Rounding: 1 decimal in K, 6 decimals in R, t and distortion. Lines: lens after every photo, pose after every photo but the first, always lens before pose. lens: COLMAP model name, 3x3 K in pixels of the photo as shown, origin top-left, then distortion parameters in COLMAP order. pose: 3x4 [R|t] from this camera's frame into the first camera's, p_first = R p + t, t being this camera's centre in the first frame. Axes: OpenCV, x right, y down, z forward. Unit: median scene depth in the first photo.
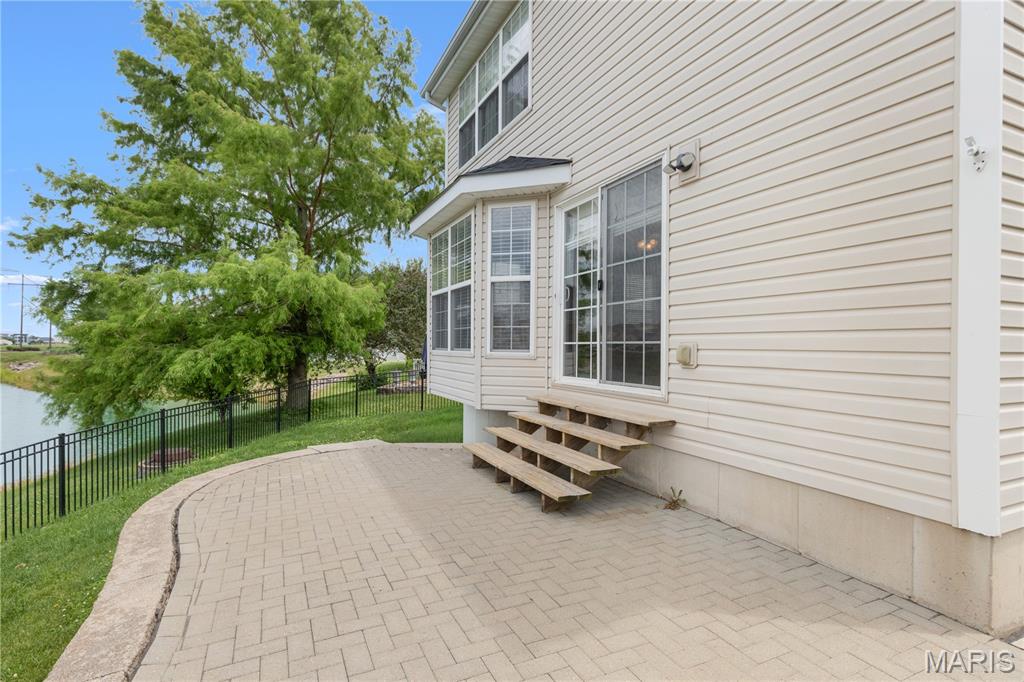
lens RADIAL K [[511.9, 0, 516.0], [0, 511.9, 342.7], [0, 0, 1]] dist [-0.011641, 0.000562]
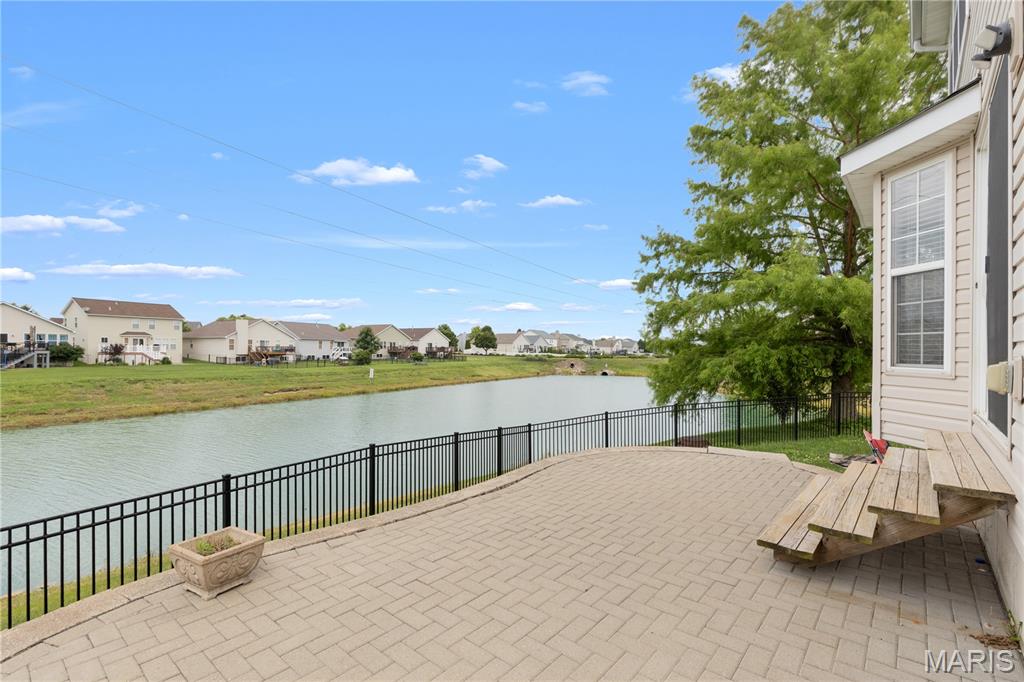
lens RADIAL K [[470.5, 0, 516.9], [0, 470.5, 356.9], [0, 0, 1]] dist [0.005546, 0.000637]
pose [[0.395302, 0.007236, -0.918523, 0.207058], [0.006963, 0.999917, 0.010874, -0.004670], [0.918525, -0.010694, 0.395219, 0.103487]]
